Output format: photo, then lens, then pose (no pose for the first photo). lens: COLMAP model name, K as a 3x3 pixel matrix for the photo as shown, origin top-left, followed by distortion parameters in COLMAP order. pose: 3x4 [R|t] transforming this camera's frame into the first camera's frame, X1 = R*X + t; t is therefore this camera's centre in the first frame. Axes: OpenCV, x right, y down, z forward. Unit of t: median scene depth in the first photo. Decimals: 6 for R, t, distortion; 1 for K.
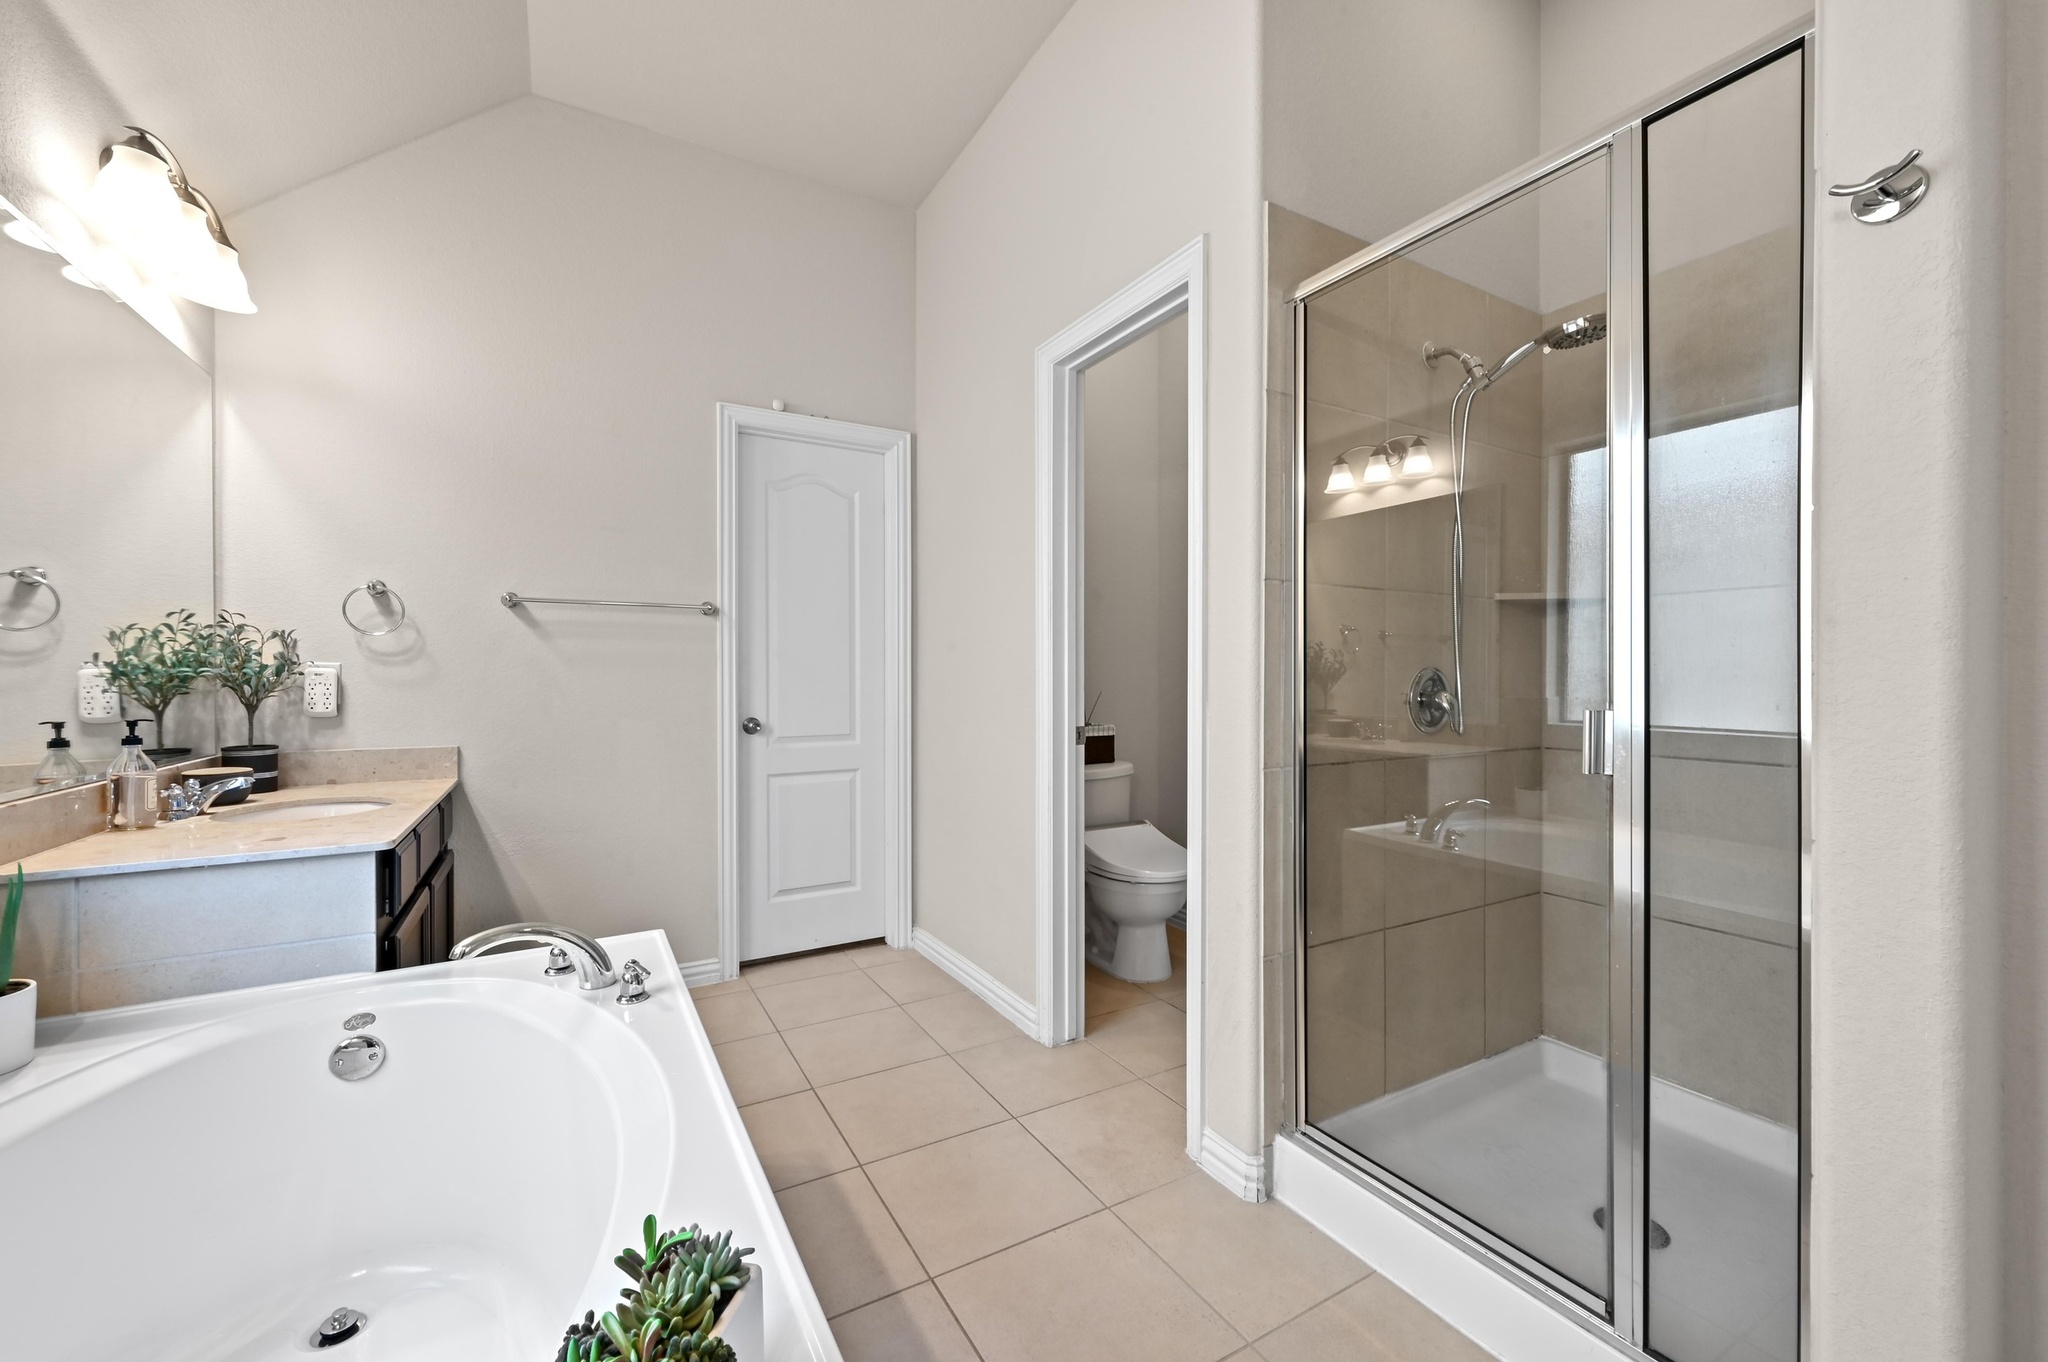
lens RADIAL K [[807.4, 0, 1016.0], [0, 807.4, 675.8], [0, 0, 1]] dist [0.001656, 0.000063]
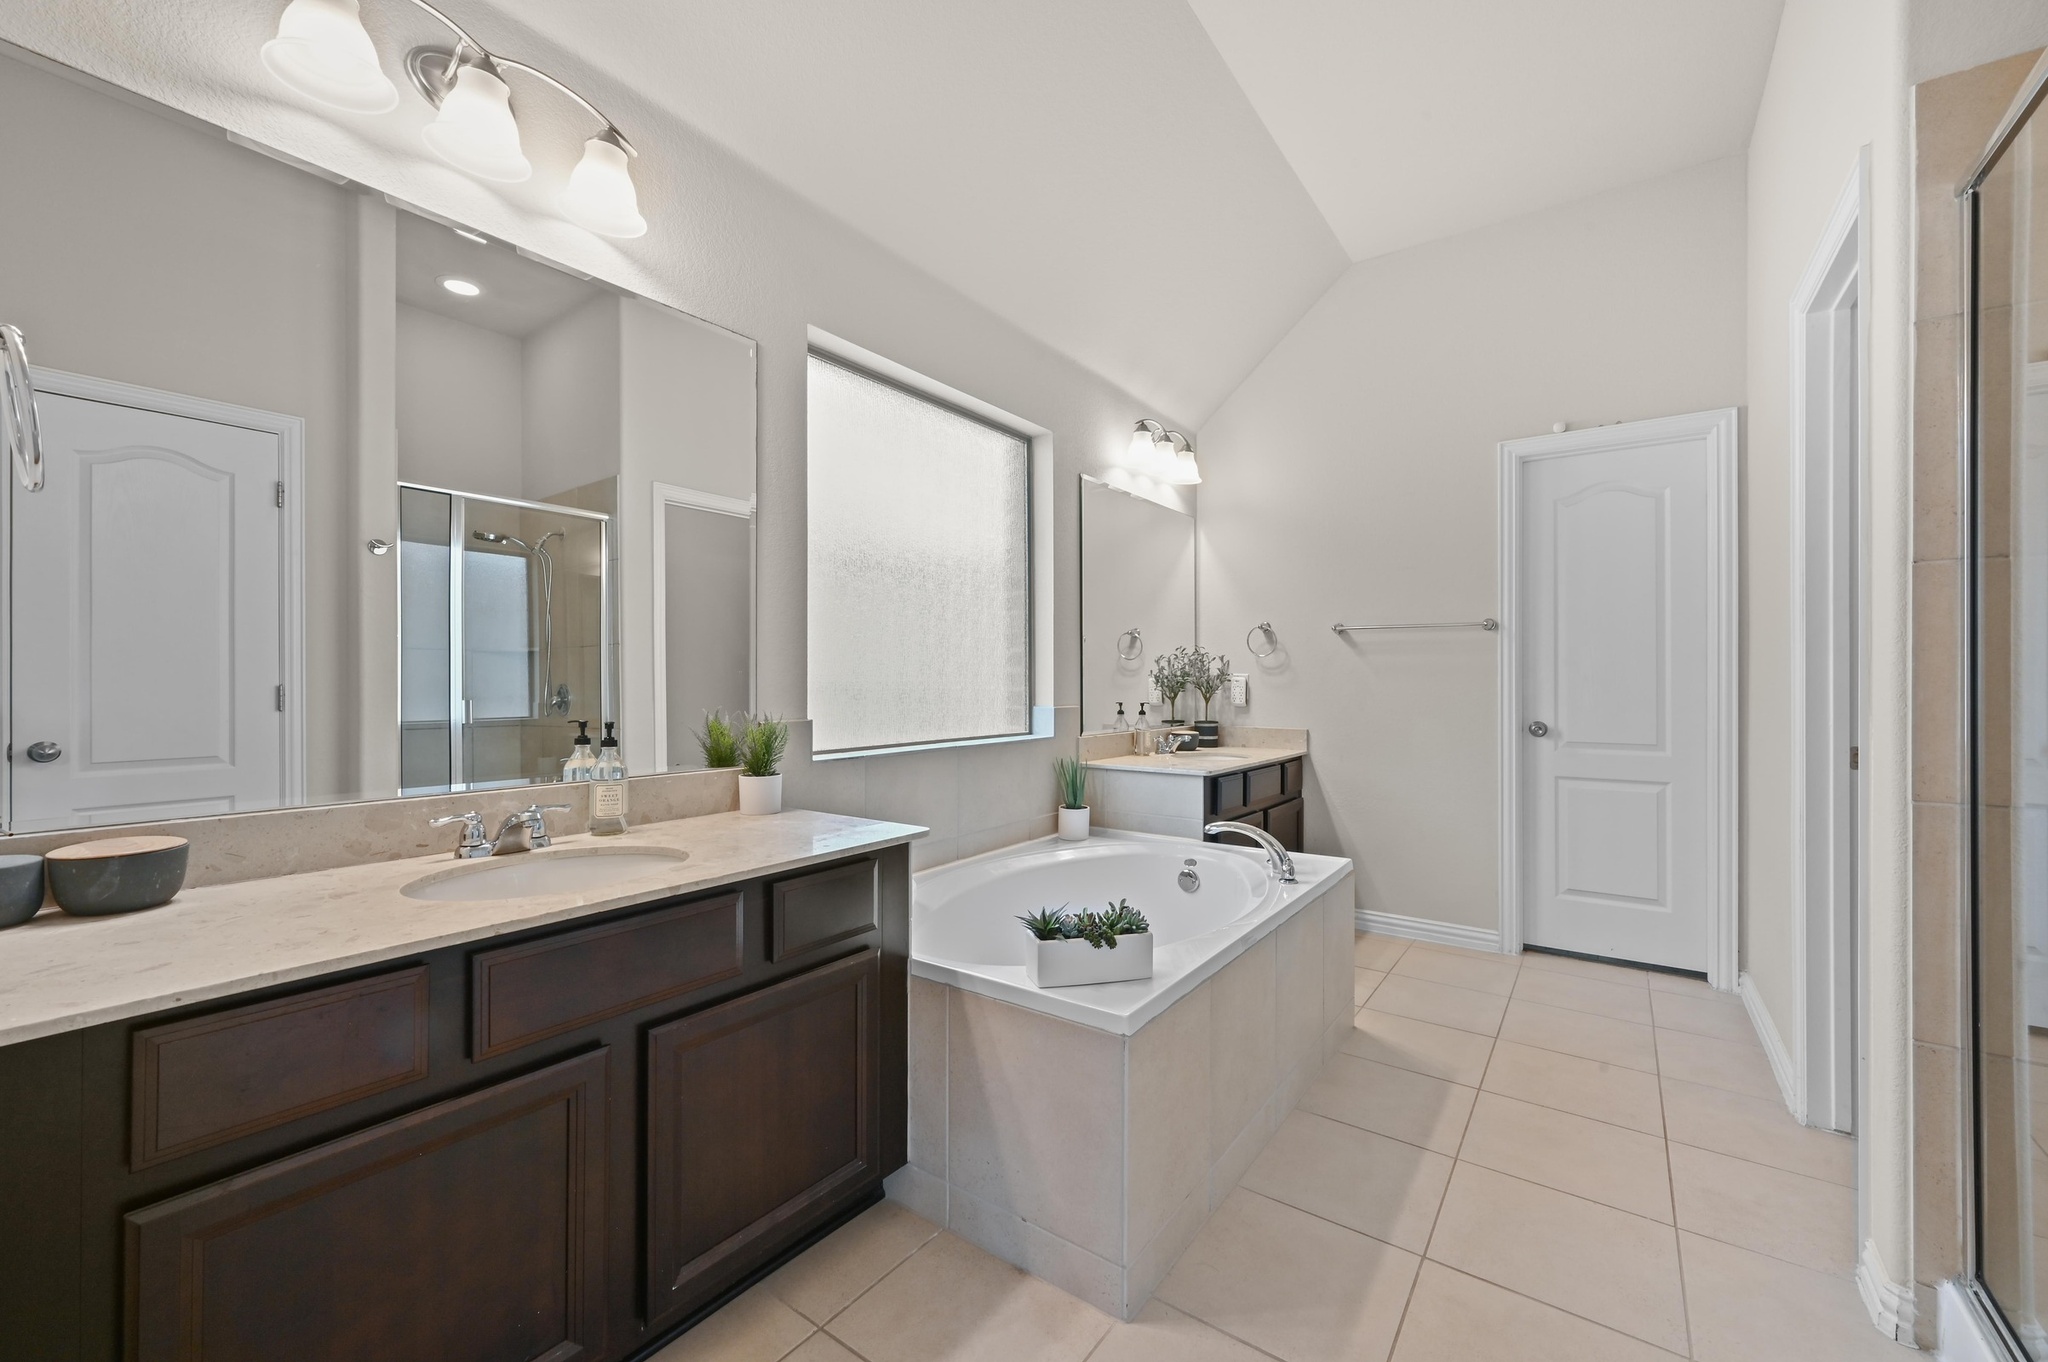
lens RADIAL K [[807.4, 0, 1039.4], [0, 807.4, 681.4], [0, 0, 1]] dist [0.001656, 0.000063]
pose [[0.420393, 0.001437, -0.907341, 0.485756], [-0.003986, 0.999992, -0.000263, 0.001184], [0.907333, 0.003727, 0.420396, -0.080145]]
